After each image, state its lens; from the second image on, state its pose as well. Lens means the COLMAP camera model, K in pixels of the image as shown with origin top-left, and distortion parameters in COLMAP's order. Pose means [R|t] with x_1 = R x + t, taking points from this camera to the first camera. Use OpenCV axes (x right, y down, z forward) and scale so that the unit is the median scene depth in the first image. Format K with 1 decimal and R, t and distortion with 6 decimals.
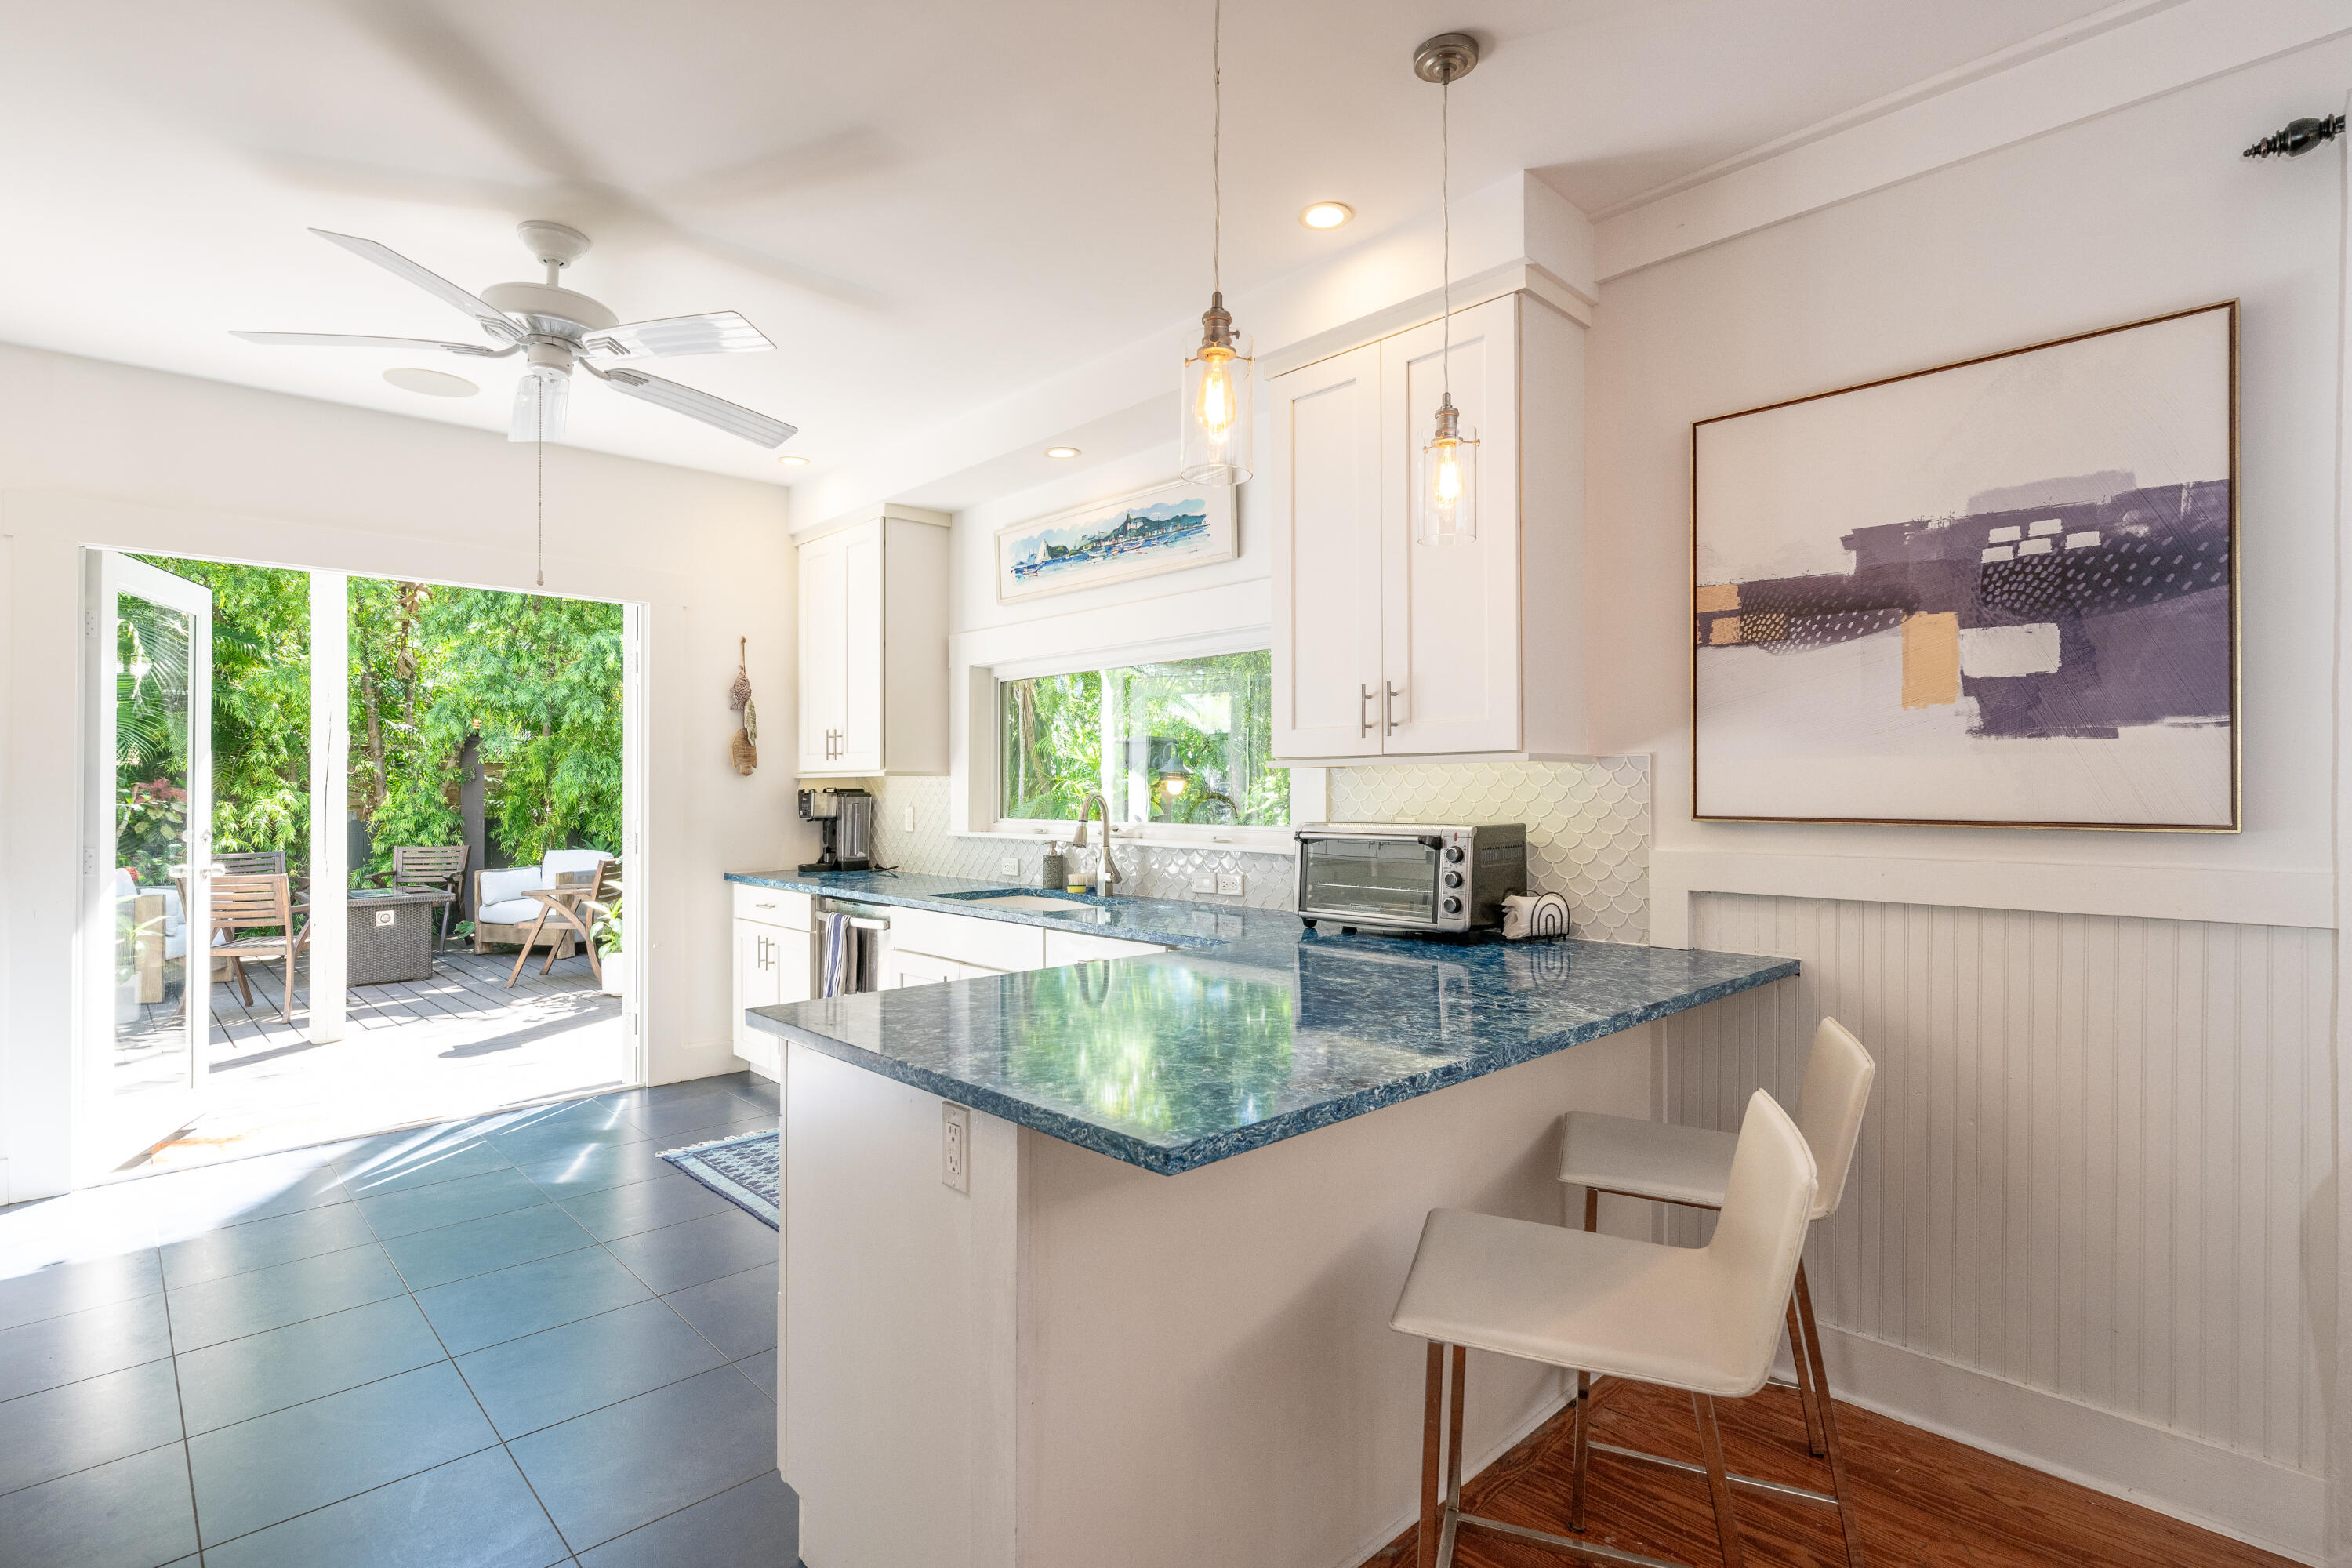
lens RADIAL K [[1129.0, 0, 1172.6], [0, 1129.0, 775.4], [0, 0, 1]] dist [0.001730, 0.000176]
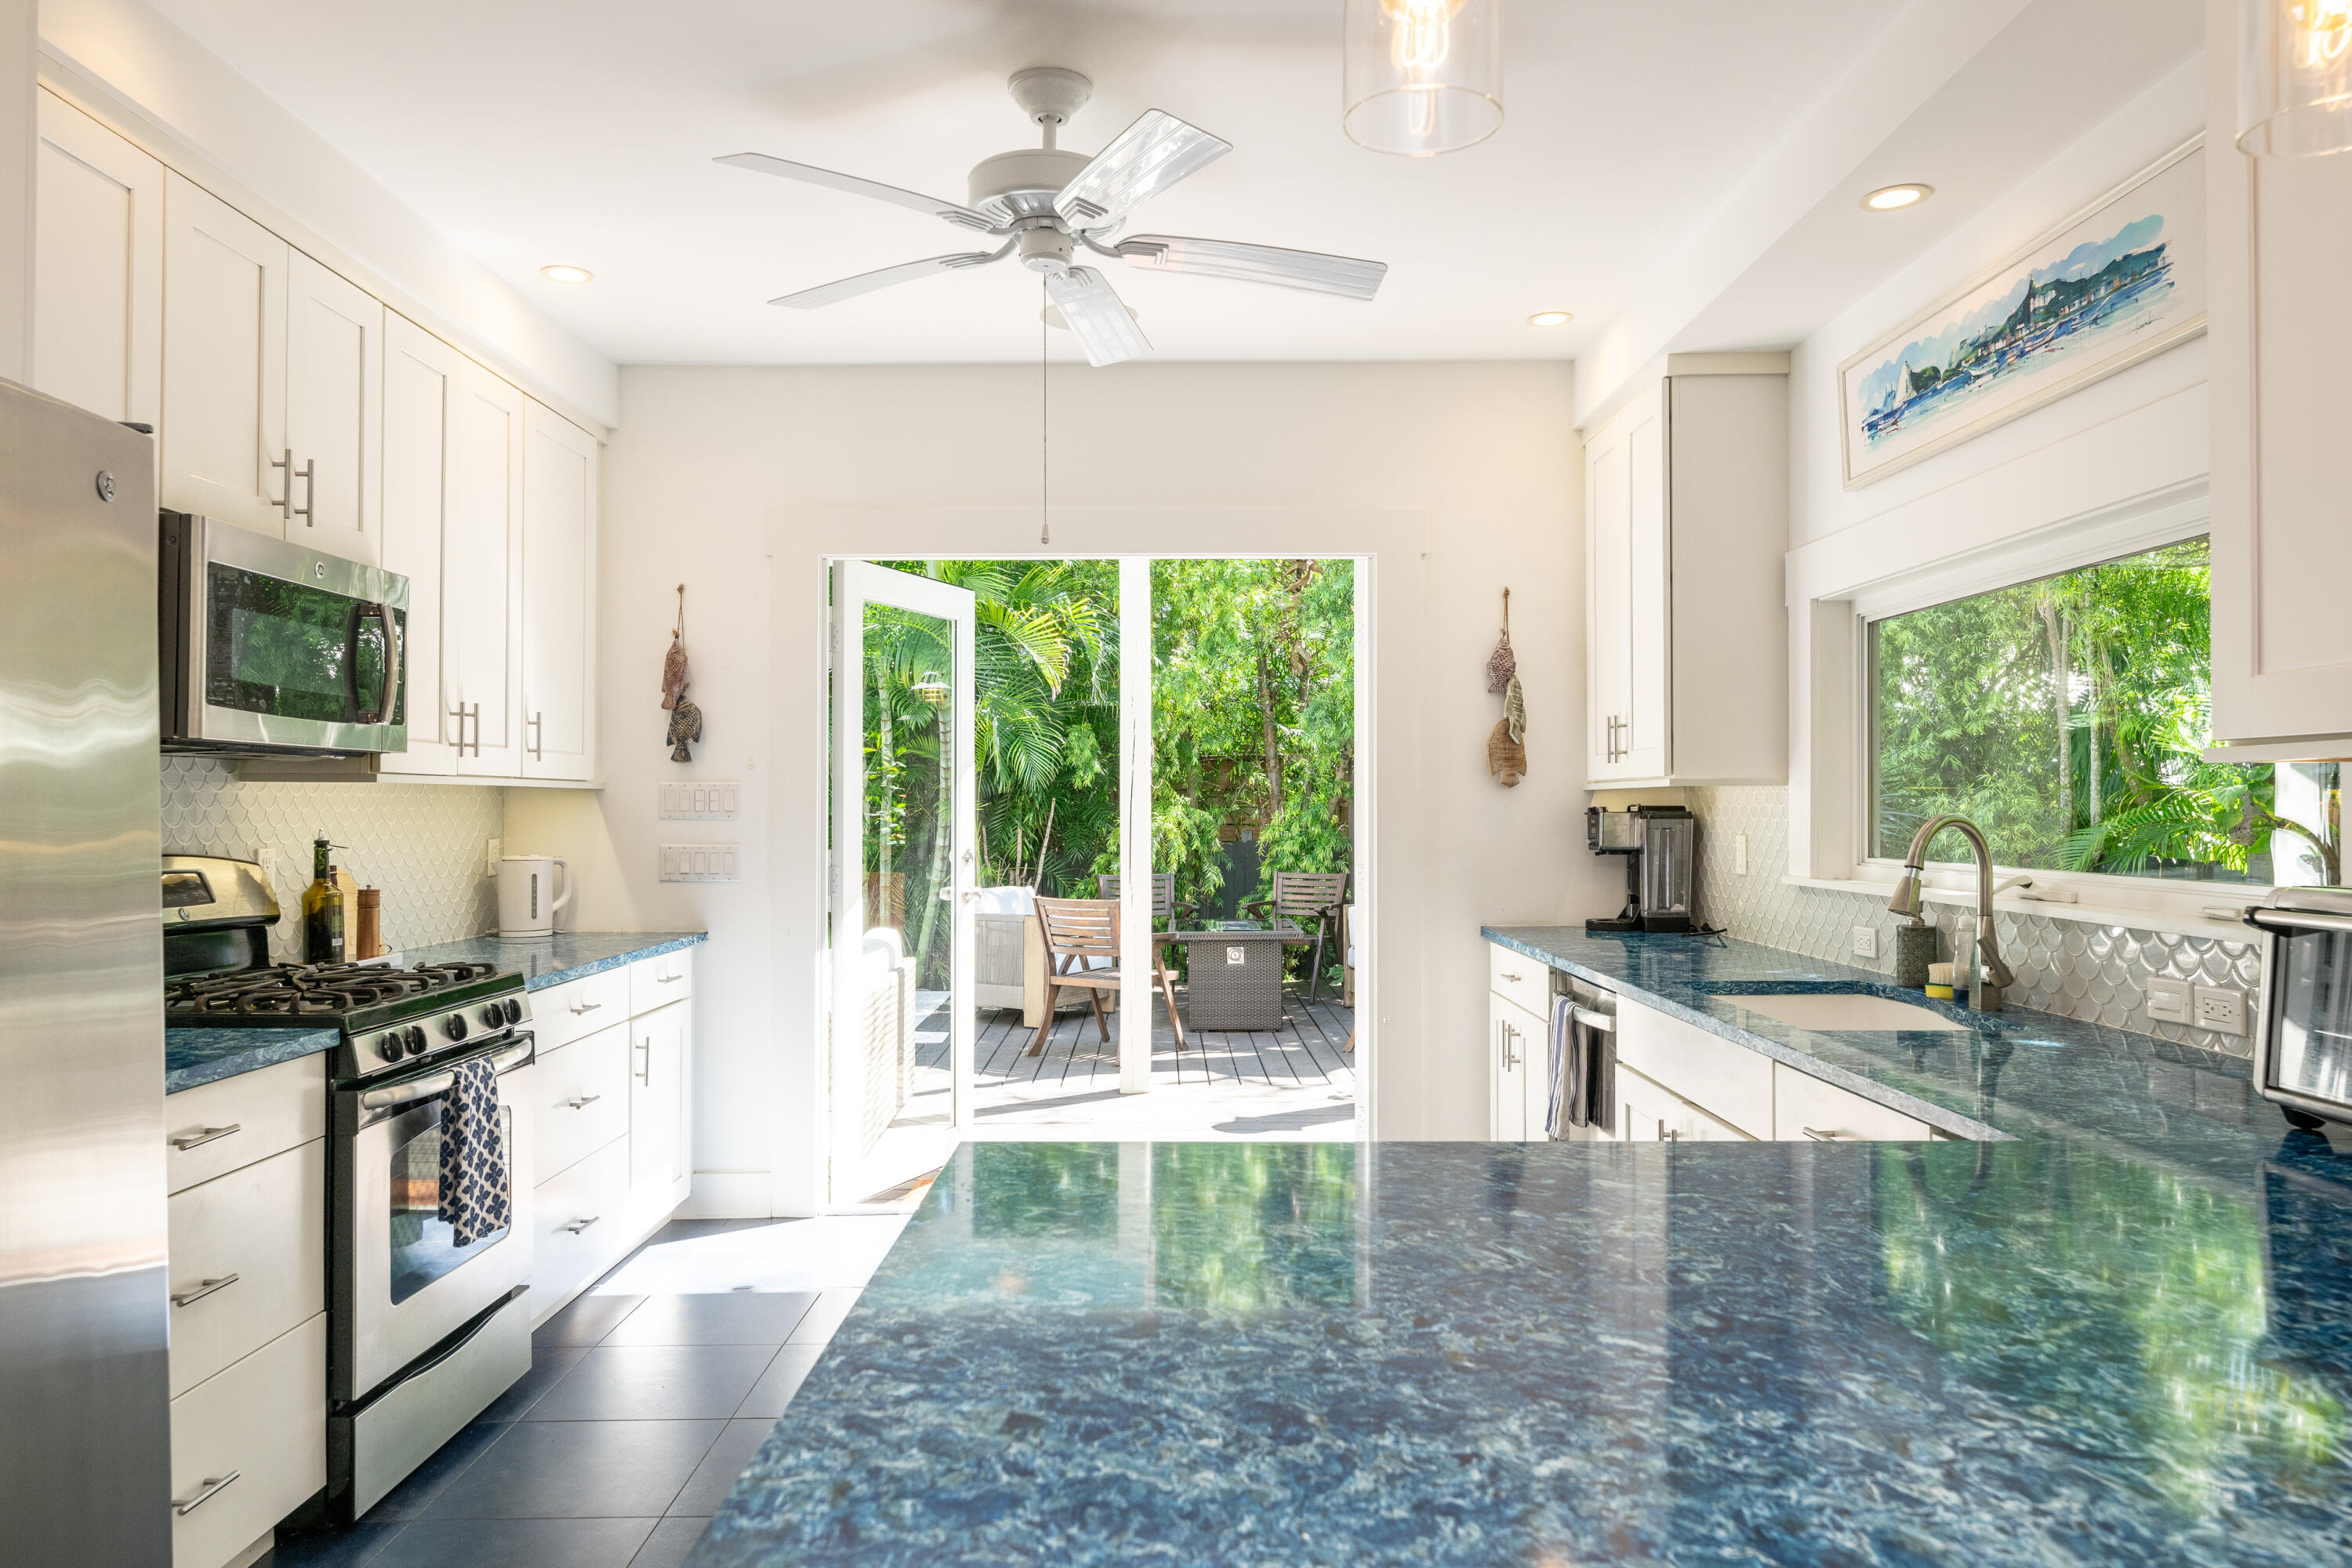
lens RADIAL K [[1564.1, 0, 1172.3], [0, 1564.1, 788.3], [0, 0, 1]] dist [0.001145, -0.000894]
pose [[0.727052, -0.006764, -0.686549, 0.131676], [0.008079, 0.999967, -0.001296, 0.000468], [0.686534, -0.004604, 0.727083, 0.158792]]
